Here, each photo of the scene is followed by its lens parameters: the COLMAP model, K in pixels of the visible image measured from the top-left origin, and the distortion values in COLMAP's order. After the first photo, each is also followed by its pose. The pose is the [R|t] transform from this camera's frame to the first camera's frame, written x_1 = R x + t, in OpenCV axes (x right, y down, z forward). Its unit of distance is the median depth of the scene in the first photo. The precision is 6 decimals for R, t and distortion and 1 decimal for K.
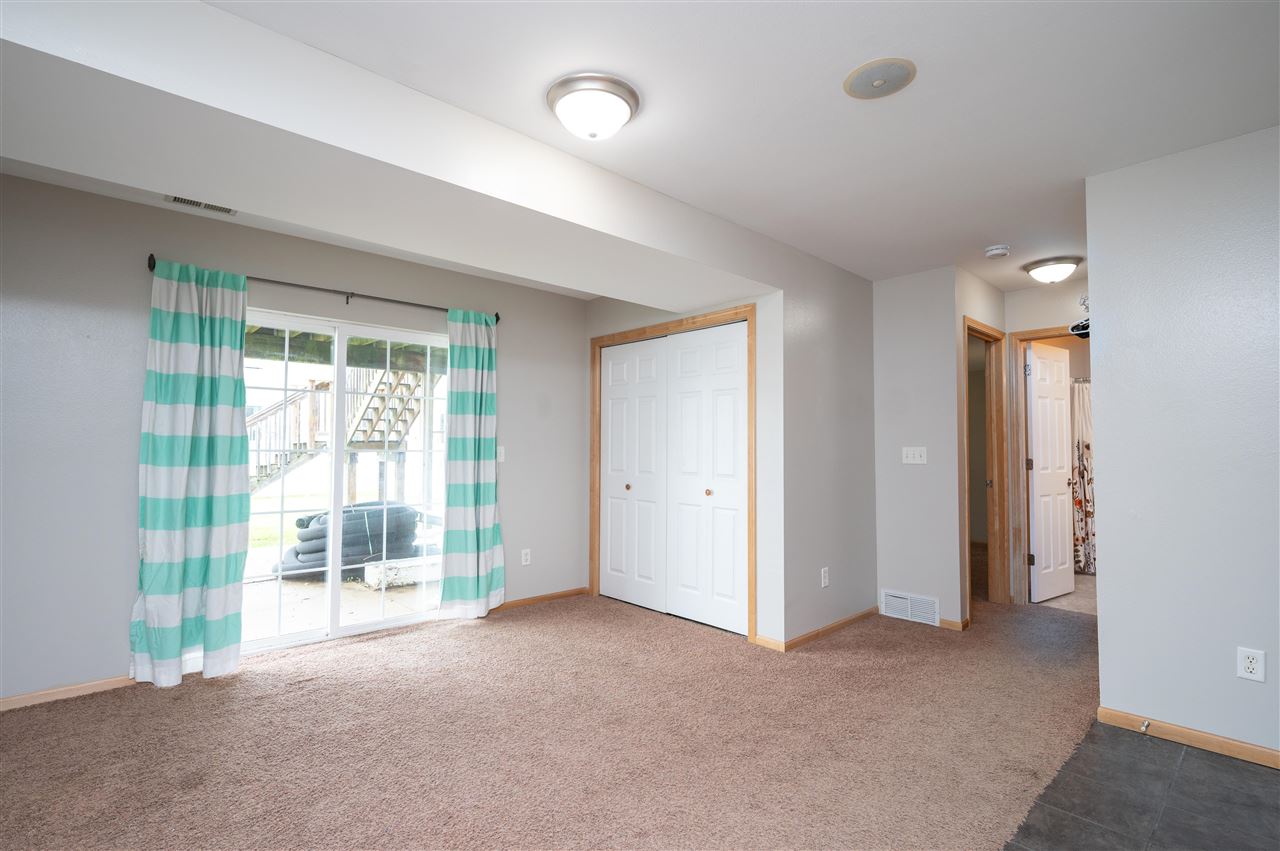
lens RADIAL K [[604.2, 0, 631.9], [0, 604.2, 426.5], [0, 0, 1]] dist [-0.001966, -0.000455]
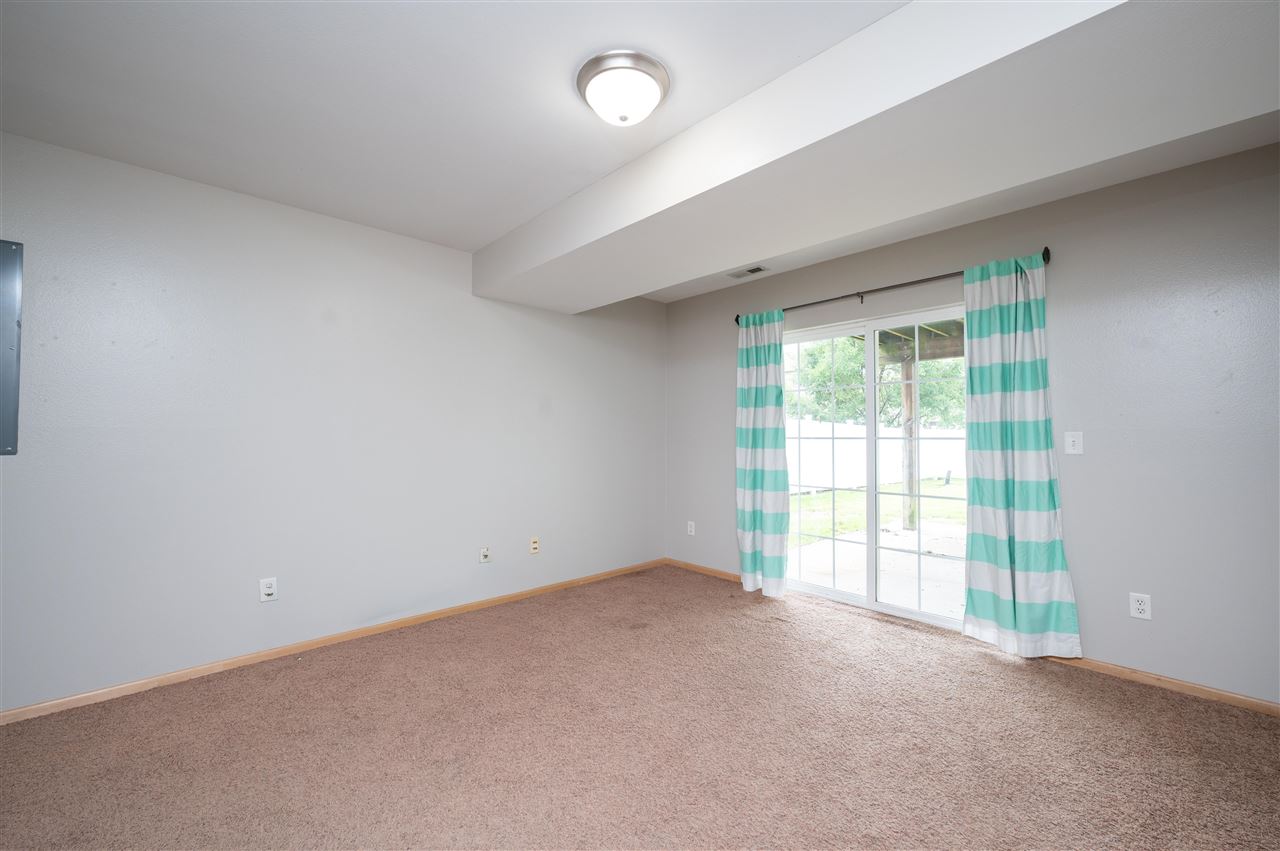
lens RADIAL K [[508.3, 0, 633.5], [0, 508.3, 428.2], [0, 0, 1]] dist [-0.003860, -0.000867]
pose [[0.008328, -0.023625, -0.999686, 0.425594], [0.036021, 0.999079, -0.023311, 0.027324], [0.999316, -0.035816, 0.009171, 0.561640]]
